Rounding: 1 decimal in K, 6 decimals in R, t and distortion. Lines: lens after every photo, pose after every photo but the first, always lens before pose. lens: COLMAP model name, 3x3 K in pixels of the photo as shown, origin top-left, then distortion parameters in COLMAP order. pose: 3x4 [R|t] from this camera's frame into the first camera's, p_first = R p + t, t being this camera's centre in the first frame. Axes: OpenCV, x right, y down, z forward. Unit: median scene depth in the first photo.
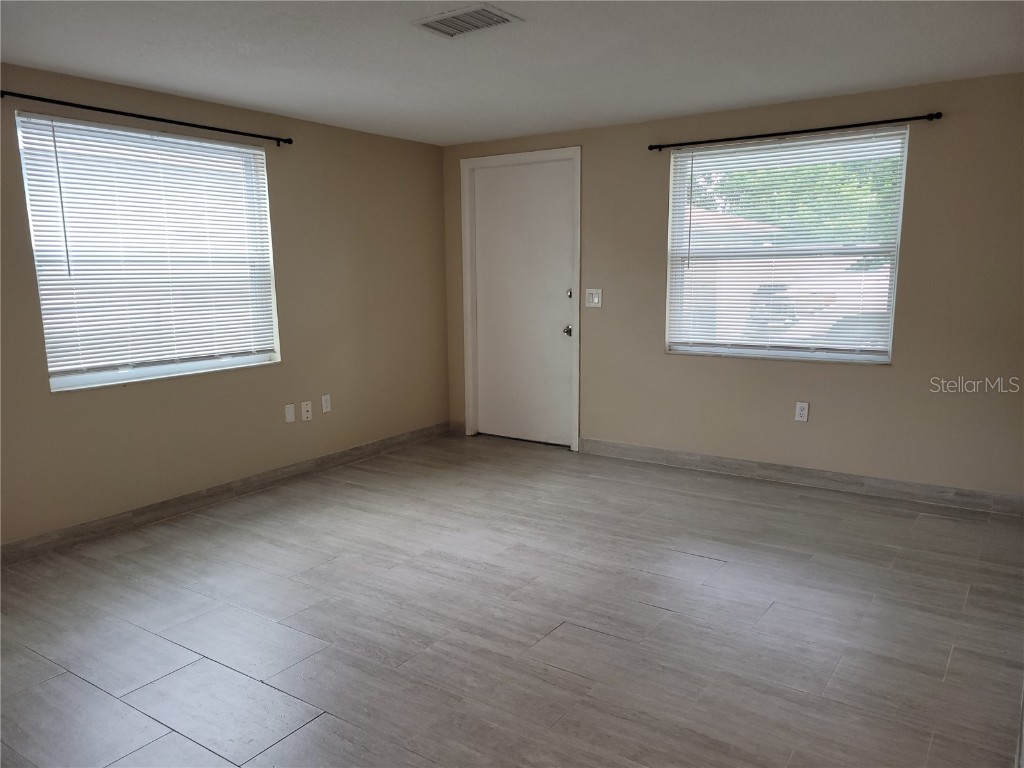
lens RADIAL K [[769.3, 0, 509.5], [0, 769.3, 396.7], [0, 0, 1]] dist [0.059136, -0.036696]
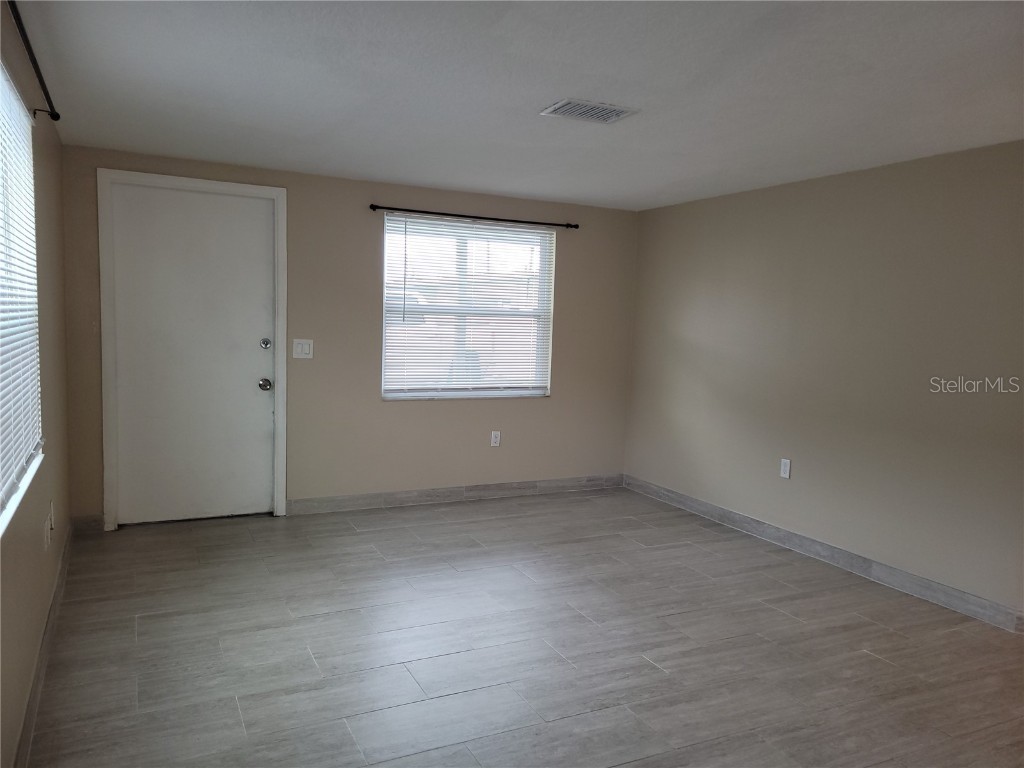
lens RADIAL K [[769.3, 0, 513.1], [0, 769.3, 391.3], [0, 0, 1]] dist [0.059136, -0.036696]
pose [[0.474256, -0.056541, 0.878570, -0.716968], [0.110154, 0.993904, 0.004502, -0.061106], [-0.873469, 0.094643, 0.477593, 0.385348]]
